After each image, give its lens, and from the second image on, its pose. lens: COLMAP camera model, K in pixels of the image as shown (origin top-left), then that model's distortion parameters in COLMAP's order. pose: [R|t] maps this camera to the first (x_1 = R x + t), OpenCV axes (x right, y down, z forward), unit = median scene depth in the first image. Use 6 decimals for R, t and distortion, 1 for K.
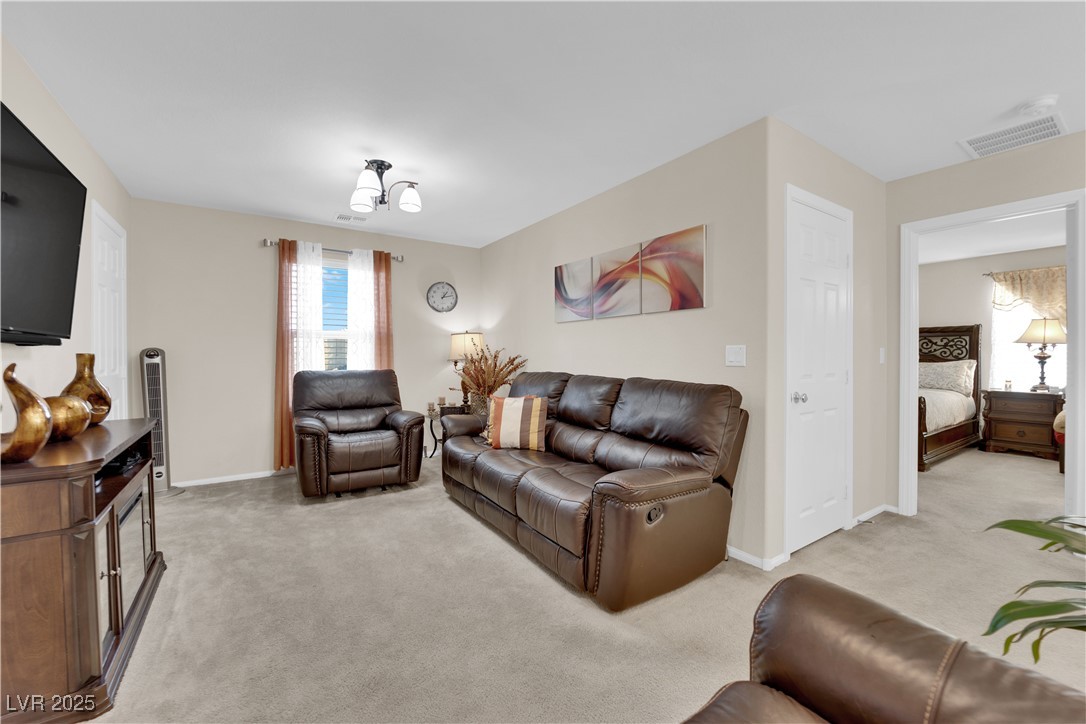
lens RADIAL K [[435.0, 0, 539.1], [0, 435.0, 361.5], [0, 0, 1]] dist [-0.012159, -0.002542]
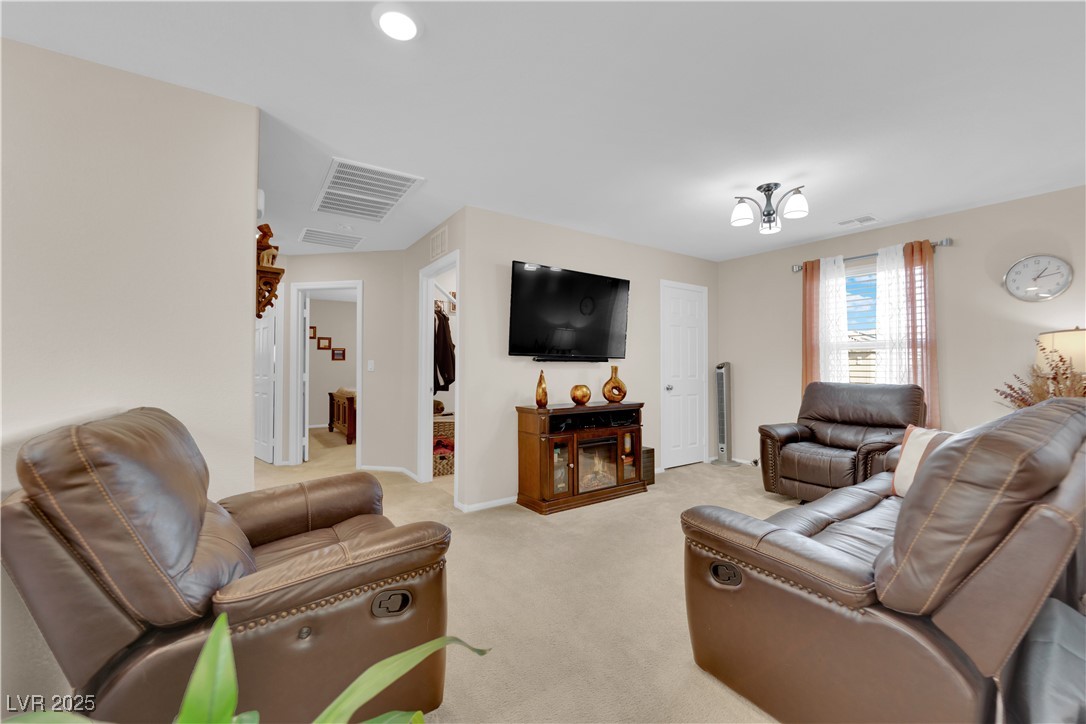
lens RADIAL K [[435.0, 0, 545.1], [0, 435.0, 363.6], [0, 0, 1]] dist [-0.012159, -0.002542]
pose [[0.027707, -0.008897, -0.999576, 0.544760], [-0.013736, 0.999863, -0.009280, -0.005010], [0.999522, 0.013987, 0.027581, 0.346450]]
